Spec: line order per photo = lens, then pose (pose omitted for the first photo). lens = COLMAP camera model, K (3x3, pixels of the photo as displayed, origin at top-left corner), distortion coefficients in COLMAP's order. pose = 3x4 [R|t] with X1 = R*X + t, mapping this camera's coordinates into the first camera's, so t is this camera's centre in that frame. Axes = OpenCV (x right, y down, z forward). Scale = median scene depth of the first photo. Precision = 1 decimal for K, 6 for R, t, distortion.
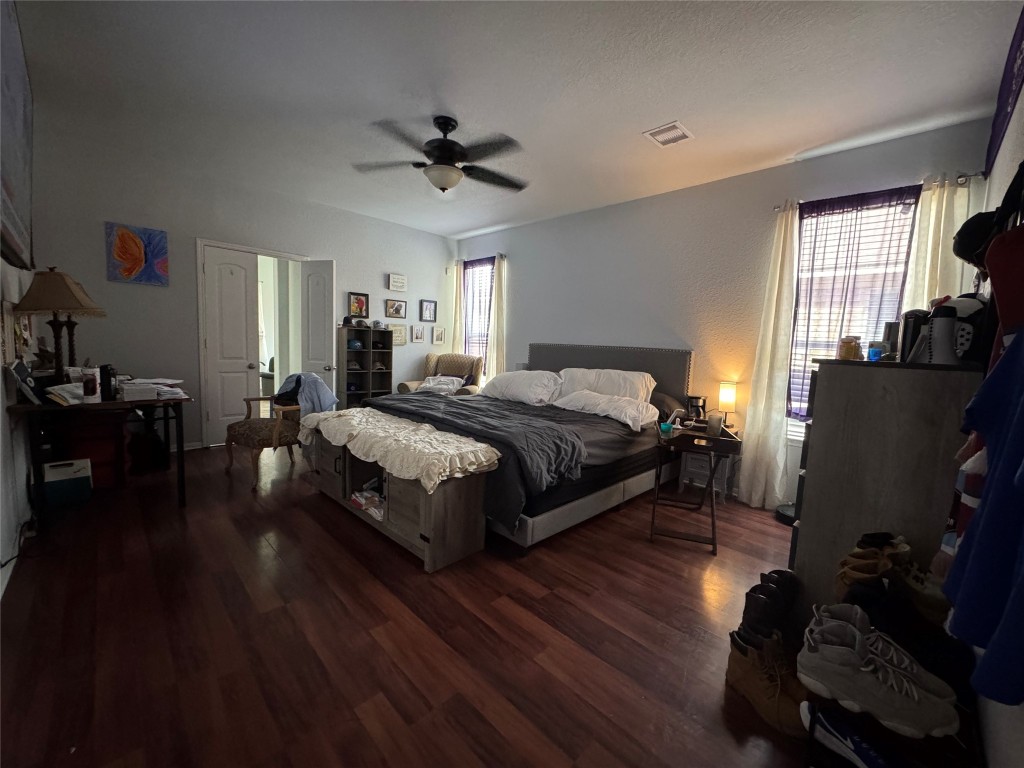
lens RADIAL K [[408.8, 0, 513.0], [0, 408.8, 383.2], [0, 0, 1]] dist [-0.002241, -0.000839]
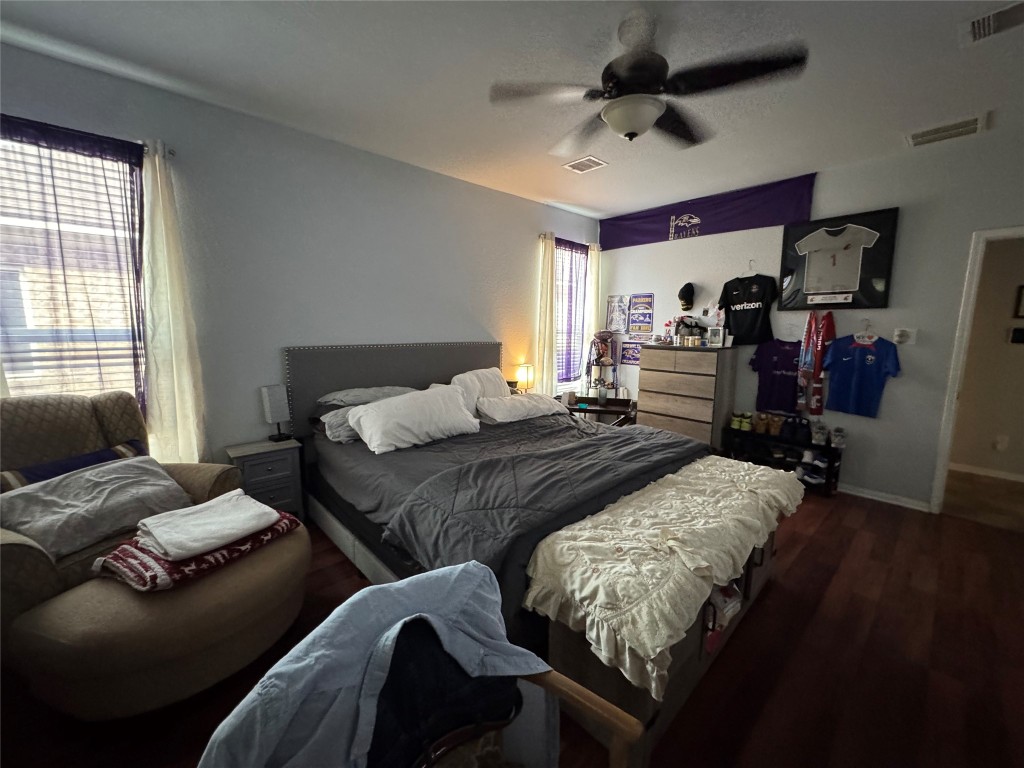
lens RADIAL K [[408.8, 0, 511.4], [0, 408.8, 384.4], [0, 0, 1]] dist [-0.002241, -0.000839]
pose [[0.065731, -0.181374, 0.981215, -0.808252], [0.089507, 0.980449, 0.175237, -0.187494], [-0.993815, 0.076307, 0.080680, 1.038379]]
